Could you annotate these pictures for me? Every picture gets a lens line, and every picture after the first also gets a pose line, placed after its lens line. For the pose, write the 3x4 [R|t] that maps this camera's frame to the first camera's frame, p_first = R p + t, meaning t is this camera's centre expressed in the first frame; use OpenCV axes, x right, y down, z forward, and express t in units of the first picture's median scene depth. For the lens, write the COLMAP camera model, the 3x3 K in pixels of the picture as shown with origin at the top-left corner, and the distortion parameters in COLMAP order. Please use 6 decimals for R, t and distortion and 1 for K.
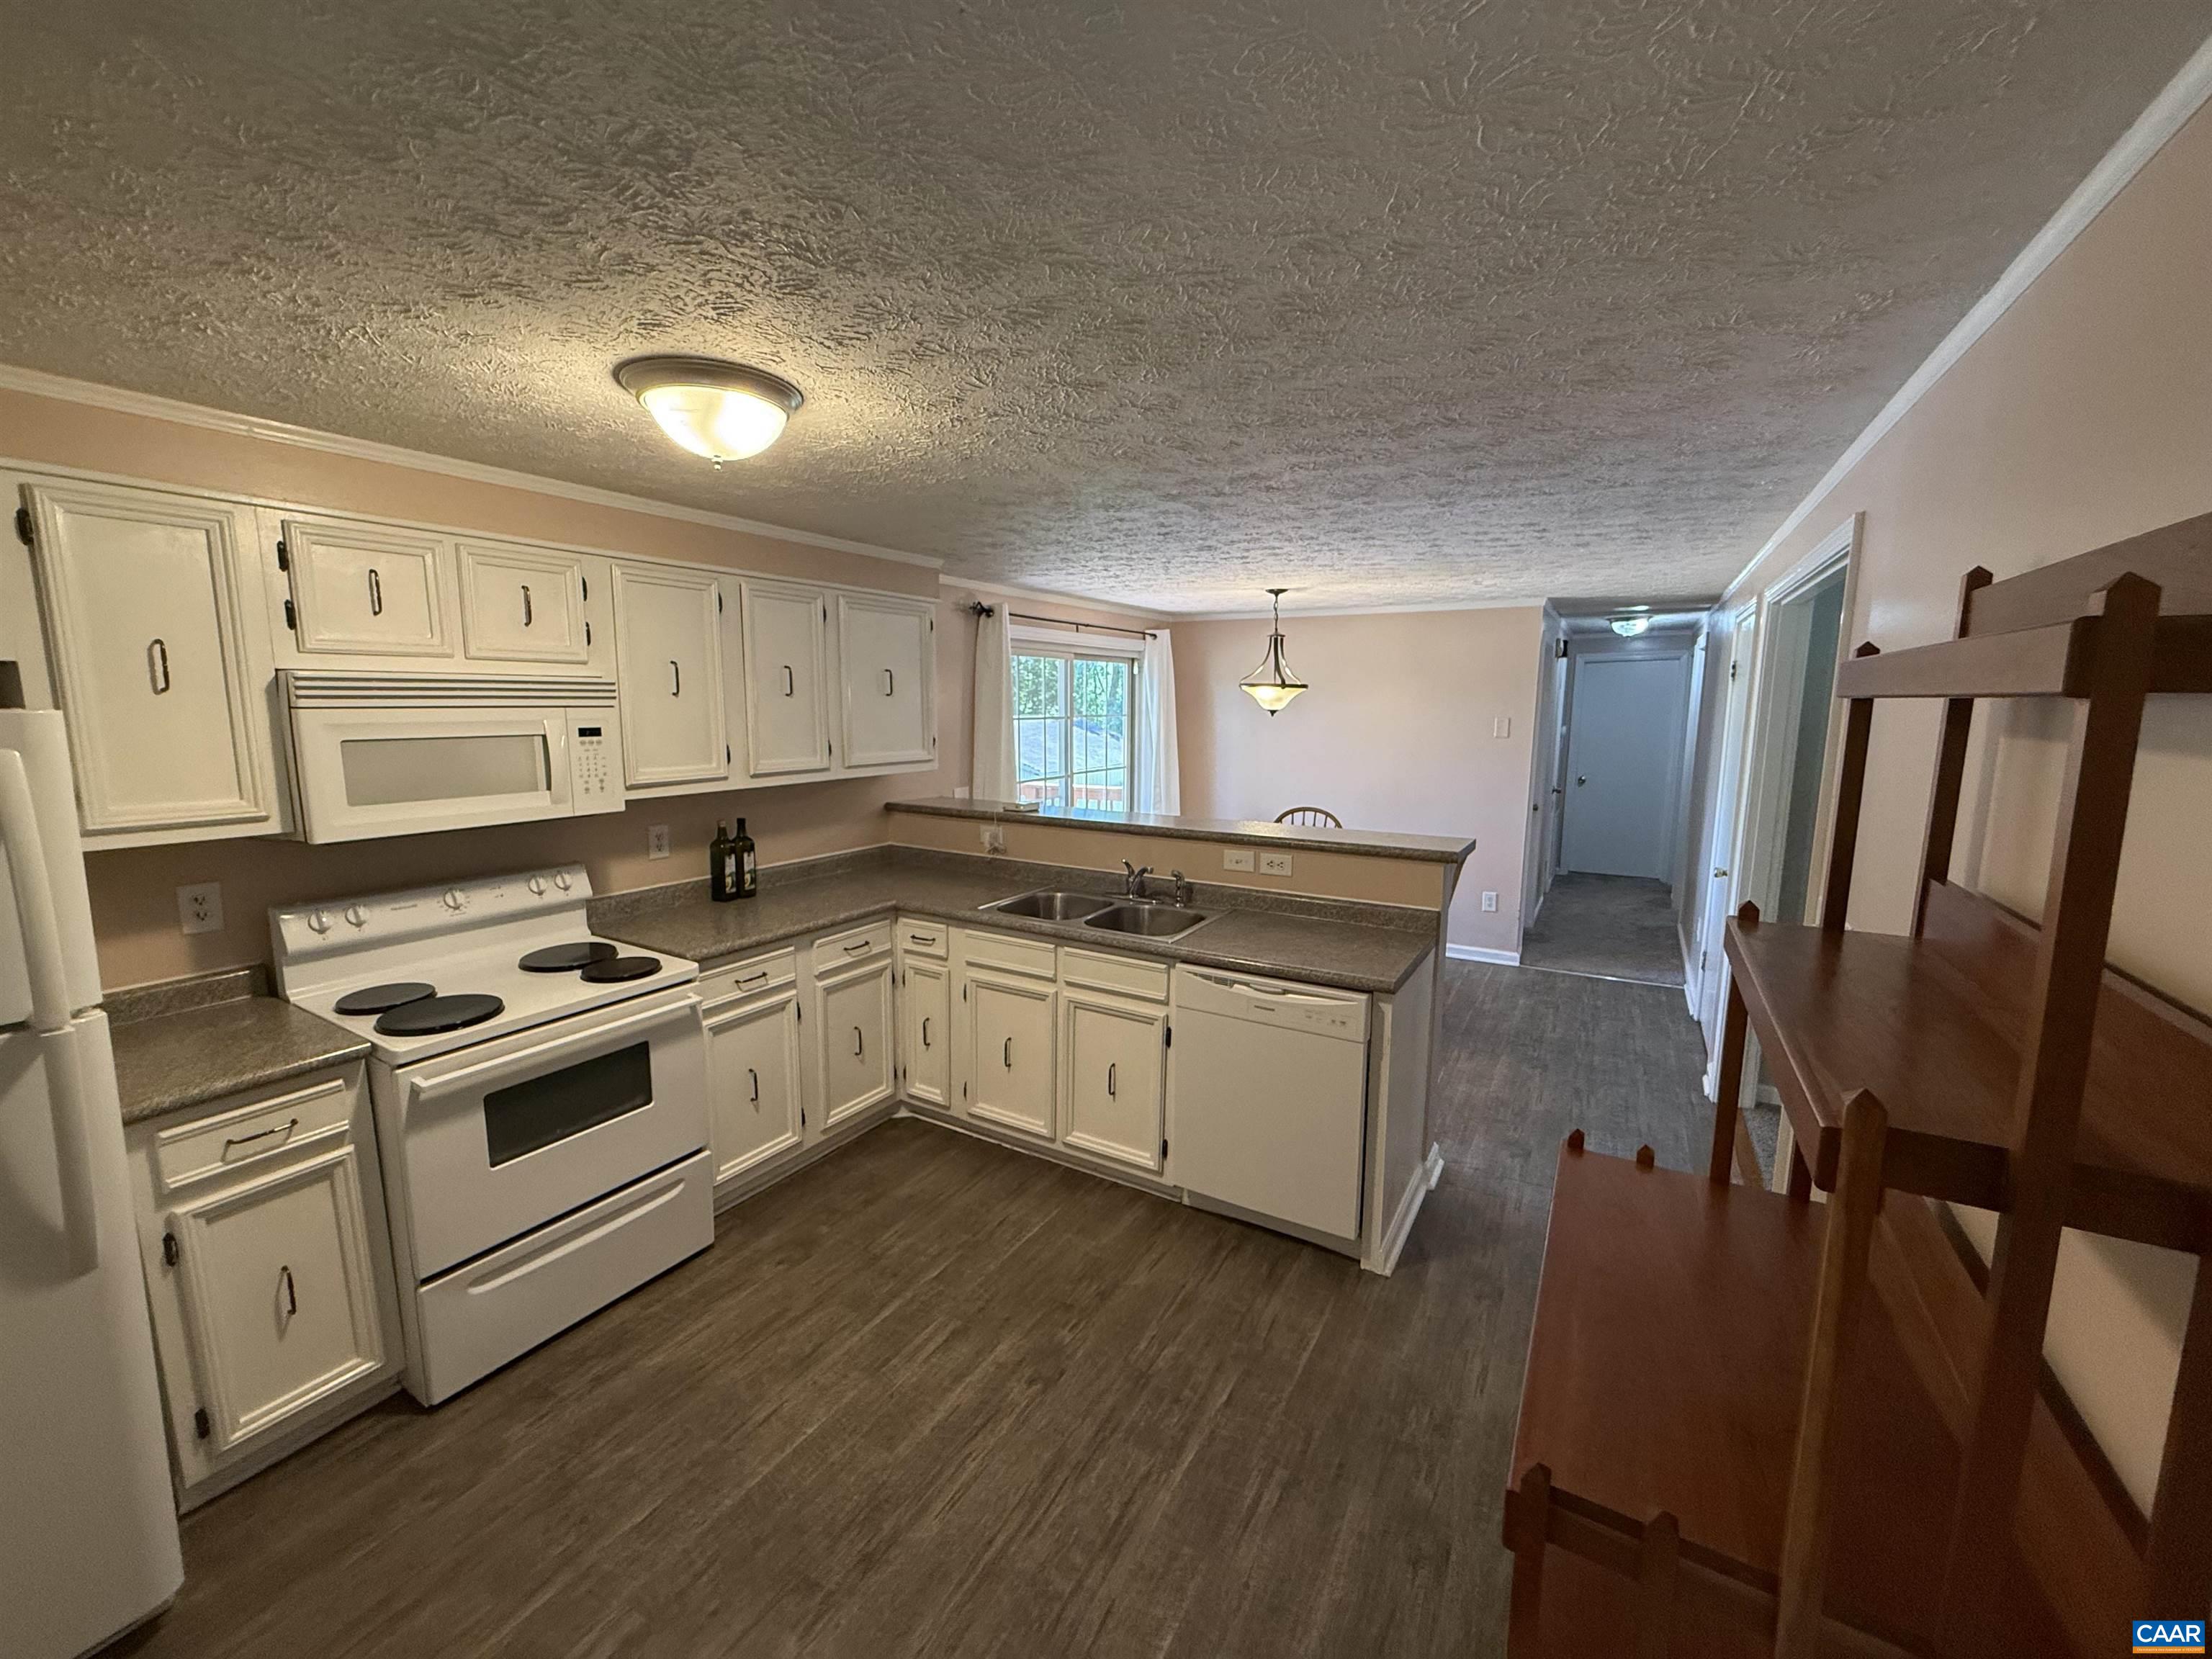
lens RADIAL K [[884.5, 0, 1099.9], [0, 884.5, 828.1], [0, 0, 1]] dist [-0.000160, 0.000341]
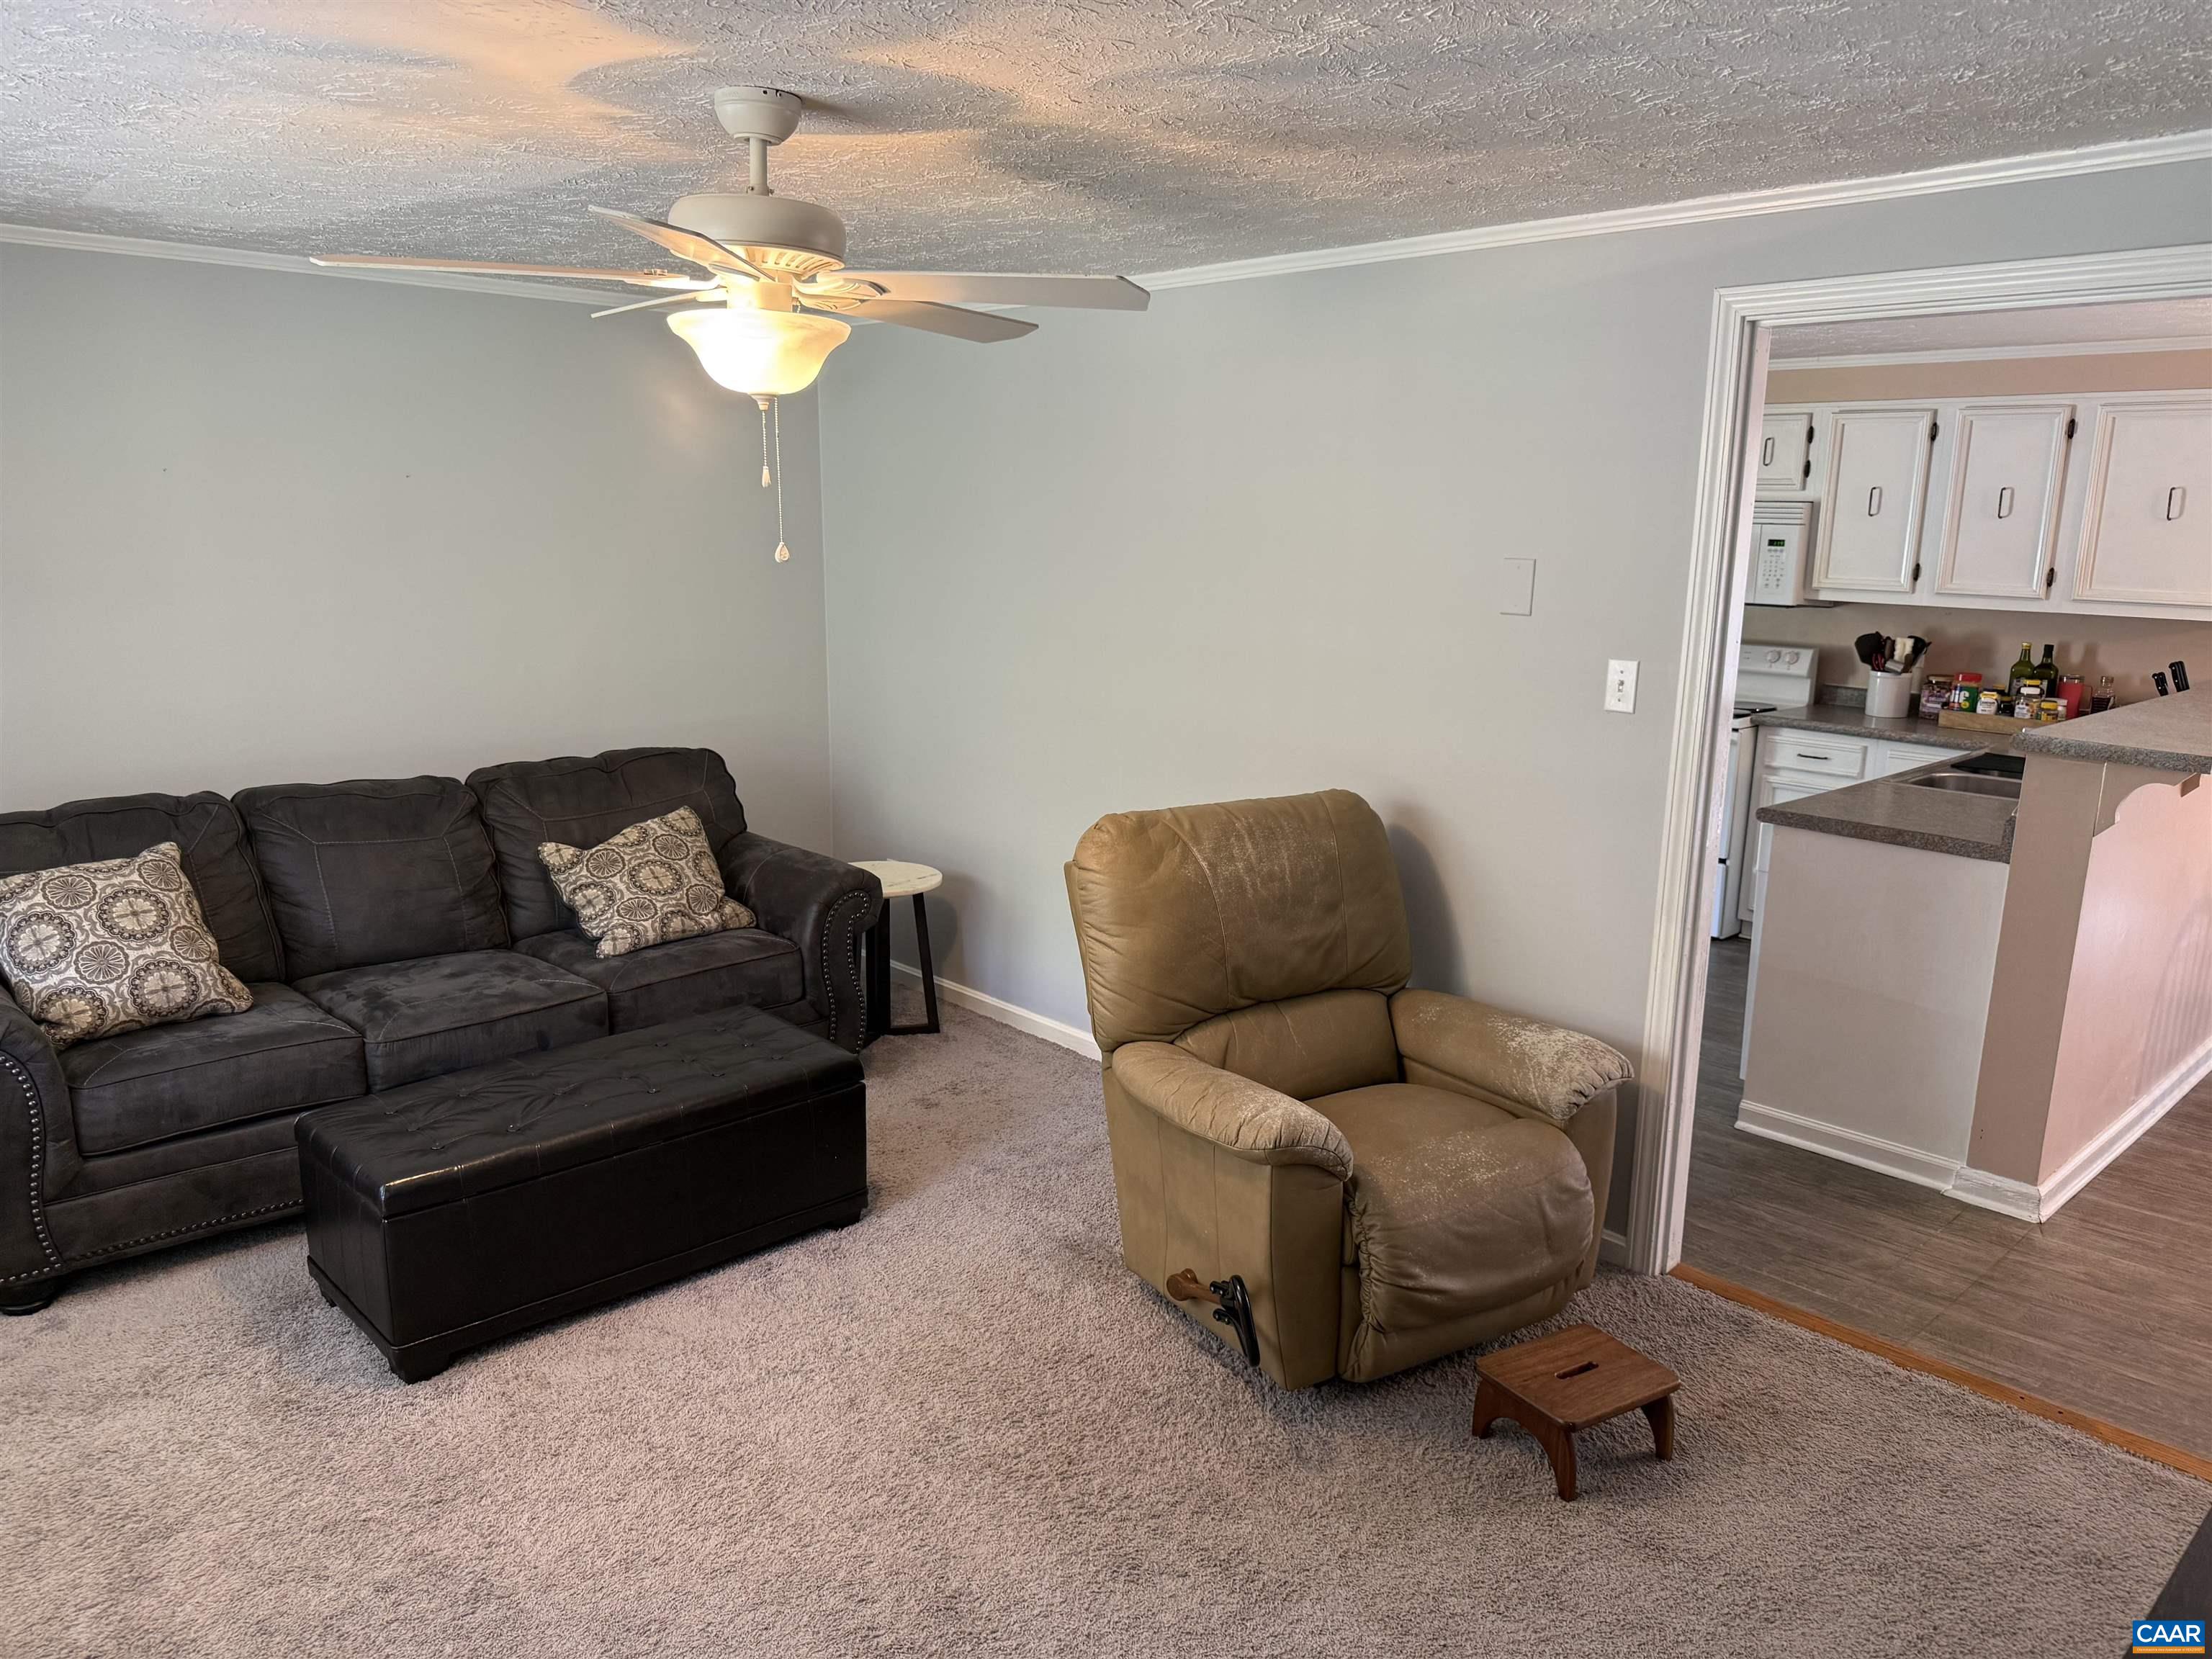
lens RADIAL K [[1561.4, 0, 1112.7], [0, 1561.4, 833.7], [0, 0, 1]] dist [-0.000637, -0.005939]
pose [[-0.283307, 0.180632, -0.941865, 2.198602], [-0.160003, 0.959435, 0.232130, -0.078666], [0.945588, 0.216465, -0.242912, 0.770968]]
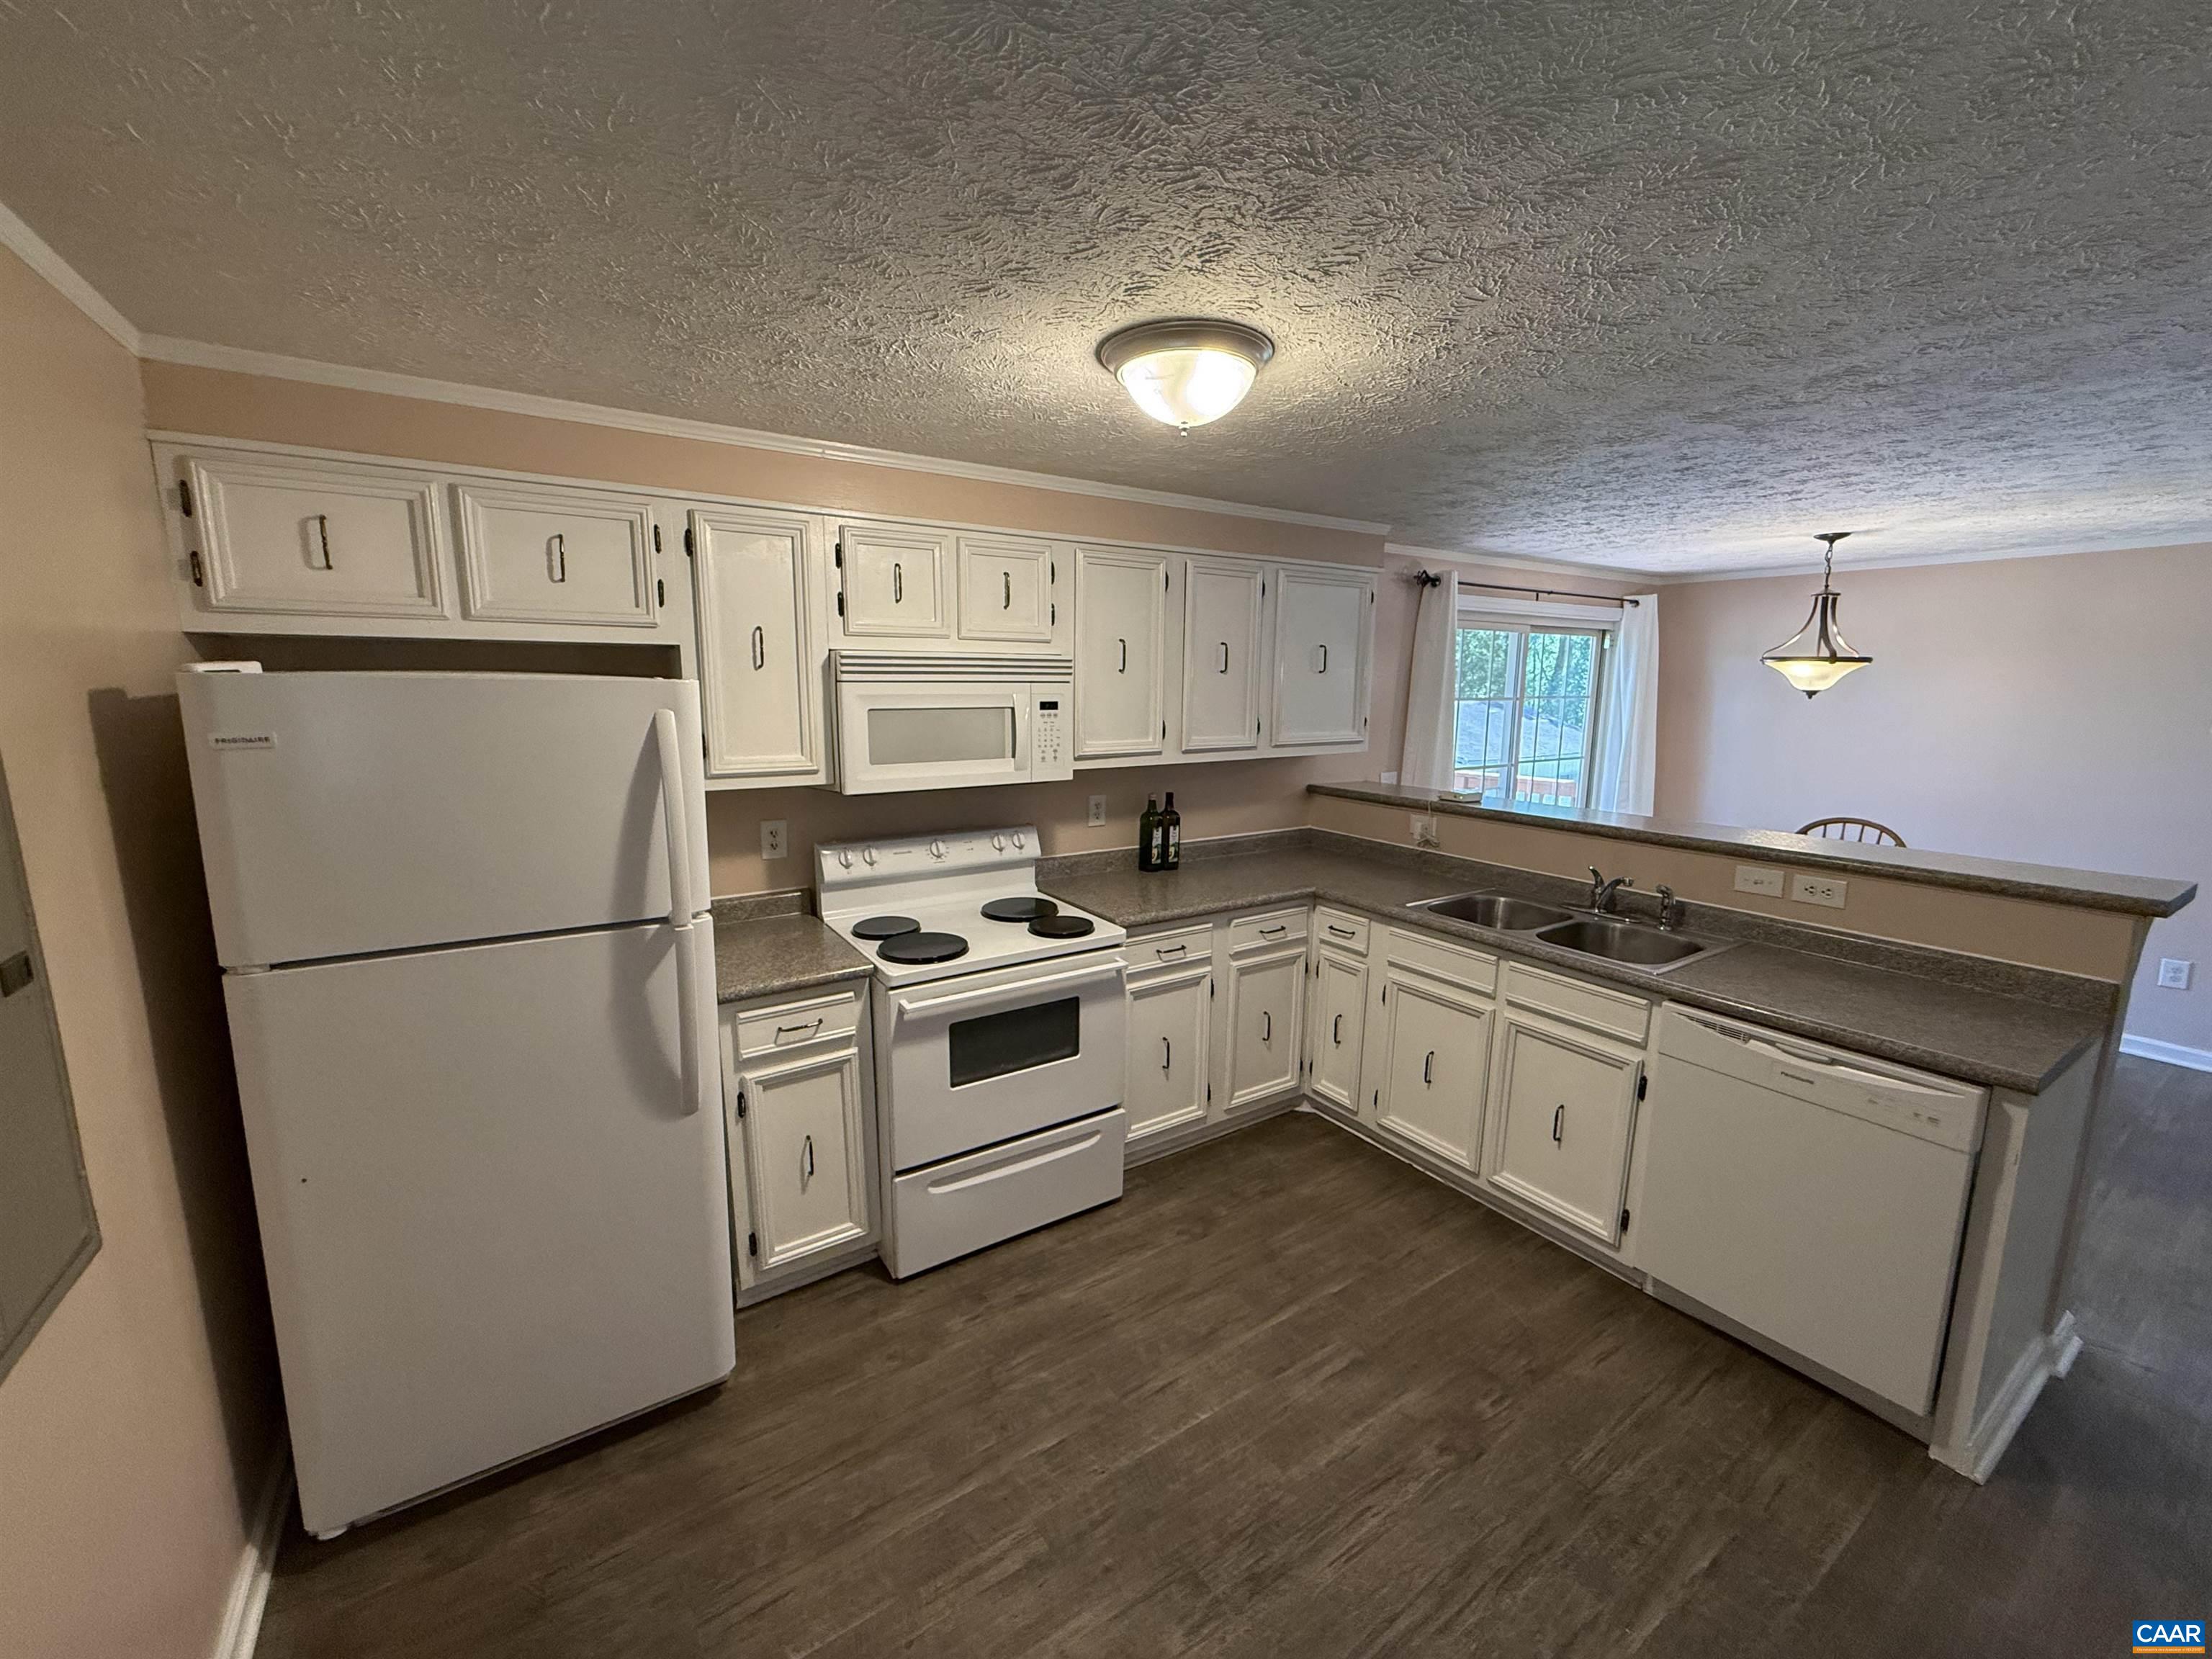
lens RADIAL K [[884.5, 0, 1099.9], [0, 884.5, 828.1], [0, 0, 1]] dist [-0.000160, 0.000341]
pose [[0.898631, 0.072172, -0.432728, -0.044047], [-0.063682, 0.997387, 0.034103, 0.000328], [0.434059, -0.003089, 0.900879, 0.054340]]
